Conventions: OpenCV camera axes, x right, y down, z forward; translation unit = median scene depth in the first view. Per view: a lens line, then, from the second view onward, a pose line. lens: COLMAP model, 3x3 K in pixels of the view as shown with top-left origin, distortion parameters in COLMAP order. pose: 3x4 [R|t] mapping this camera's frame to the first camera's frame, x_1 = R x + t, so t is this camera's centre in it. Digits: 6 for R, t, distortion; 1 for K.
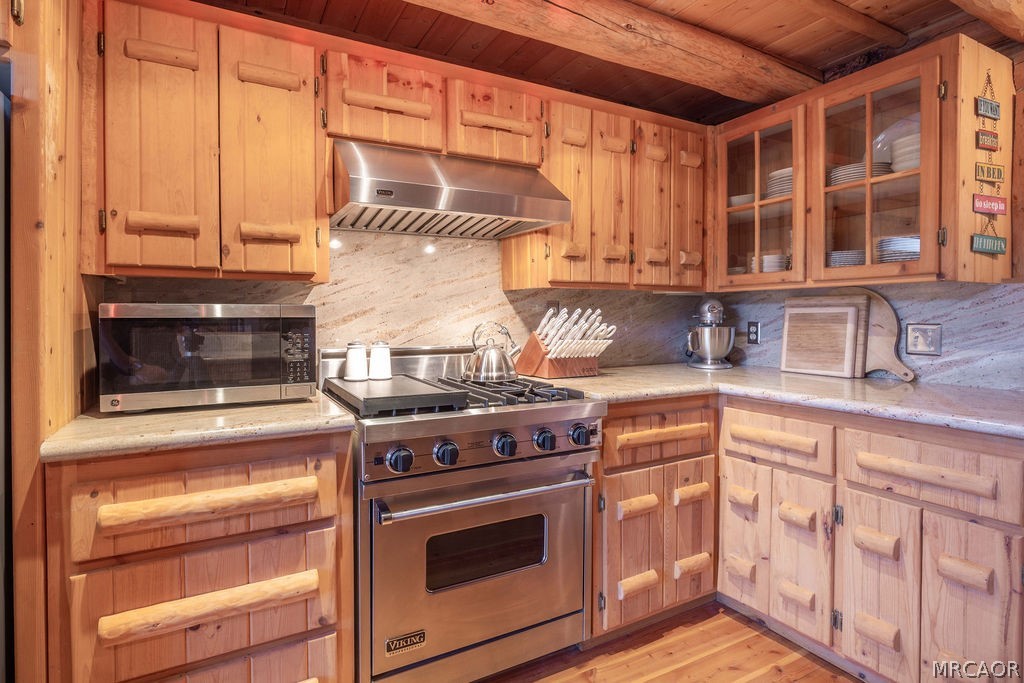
lens RADIAL K [[513.8, 0, 464.9], [0, 513.8, 318.7], [0, 0, 1]] dist [-0.004563, -0.000504]
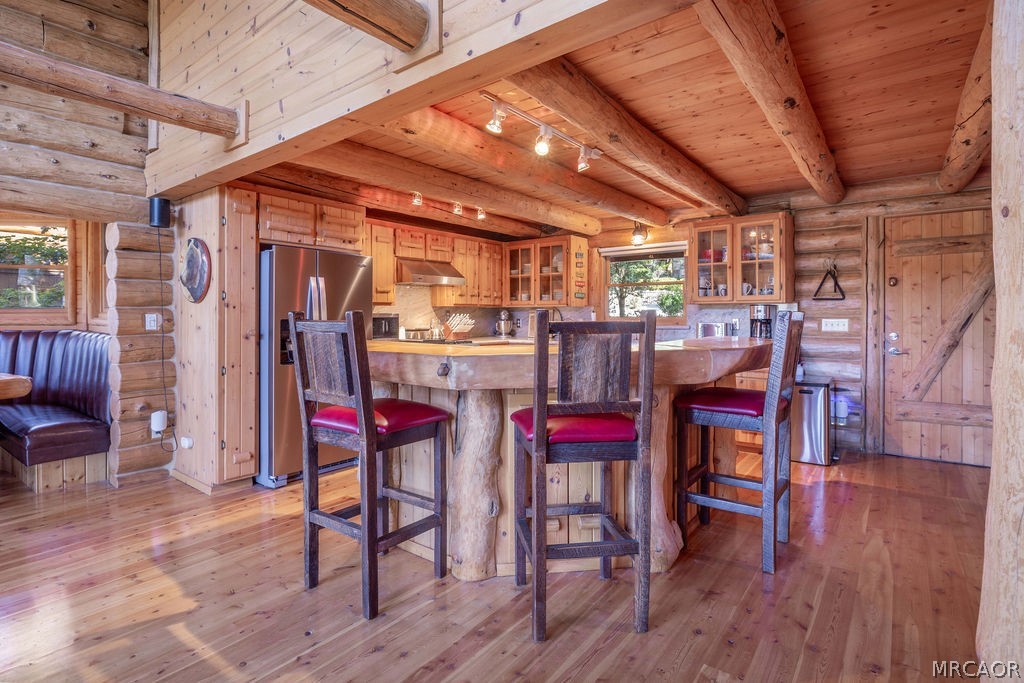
lens RADIAL K [[513.8, 0, 464.9], [0, 513.8, 318.7], [0, 0, 1]] dist [-0.004563, -0.000504]
pose [[0.916438, -0.002486, 0.400170, -0.849002], [0.002988, 0.999995, -0.000630, 0.007922], [-0.400167, 0.001773, 0.916441, -1.485696]]
